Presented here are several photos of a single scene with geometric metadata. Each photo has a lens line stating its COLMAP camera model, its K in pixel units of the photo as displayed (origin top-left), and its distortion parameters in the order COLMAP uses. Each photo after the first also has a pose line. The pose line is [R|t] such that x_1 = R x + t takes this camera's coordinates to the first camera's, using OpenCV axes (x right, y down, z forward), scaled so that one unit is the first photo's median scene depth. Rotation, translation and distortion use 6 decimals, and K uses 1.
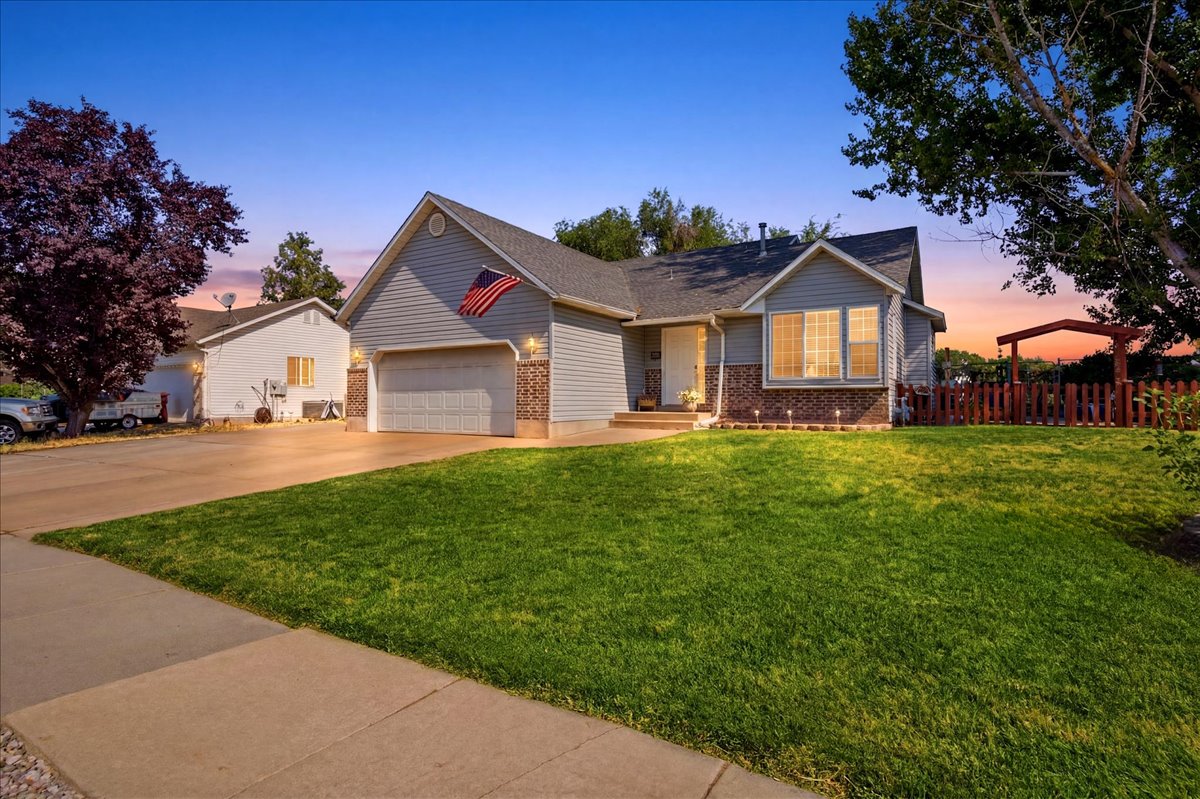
lens RADIAL K [[585.9, 0, 599.4], [0, 585.9, 401.6], [0, 0, 1]] dist [0.003634, -0.000206]
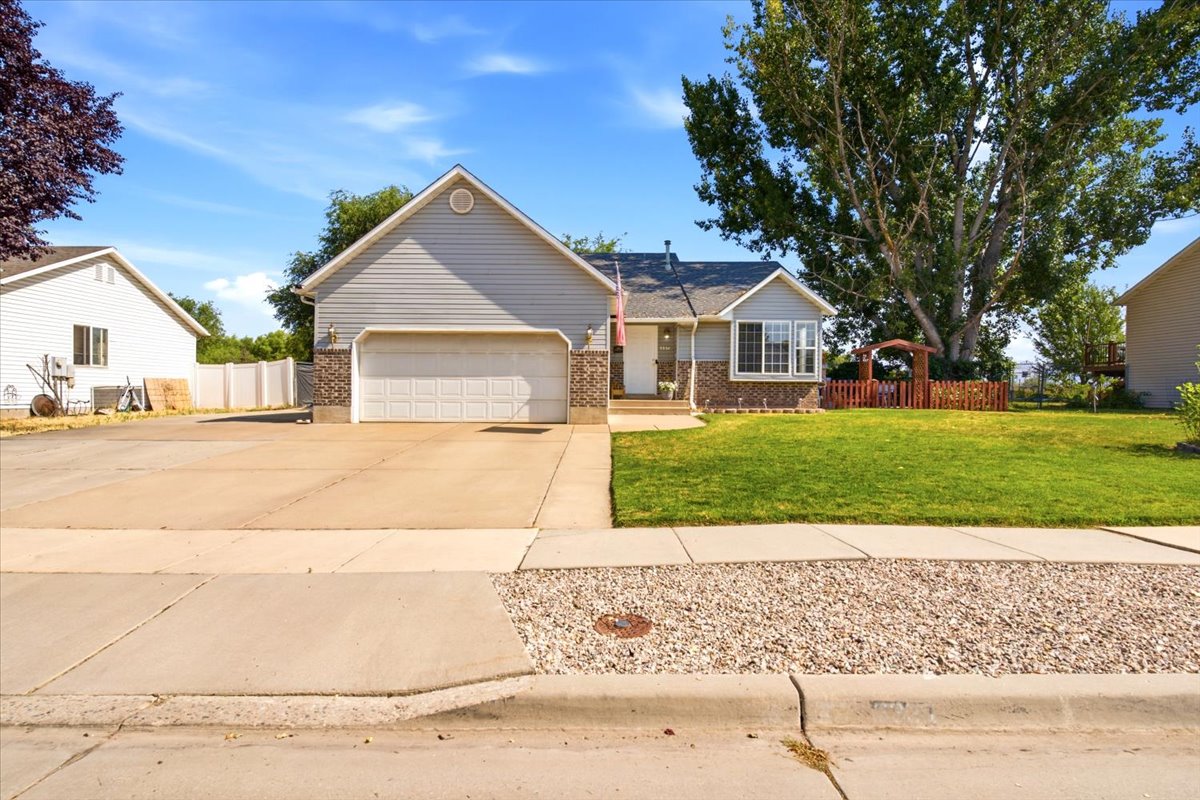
lens RADIAL K [[578.7, 0, 600.9], [0, 578.7, 398.9], [0, 0, 1]] dist [-0.001781, -0.001290]
pose [[0.858547, 0.000244, 0.512735, -0.435215], [-0.006674, 0.999920, 0.010700, 0.003769], [-0.512691, -0.012609, 0.858481, 0.063484]]
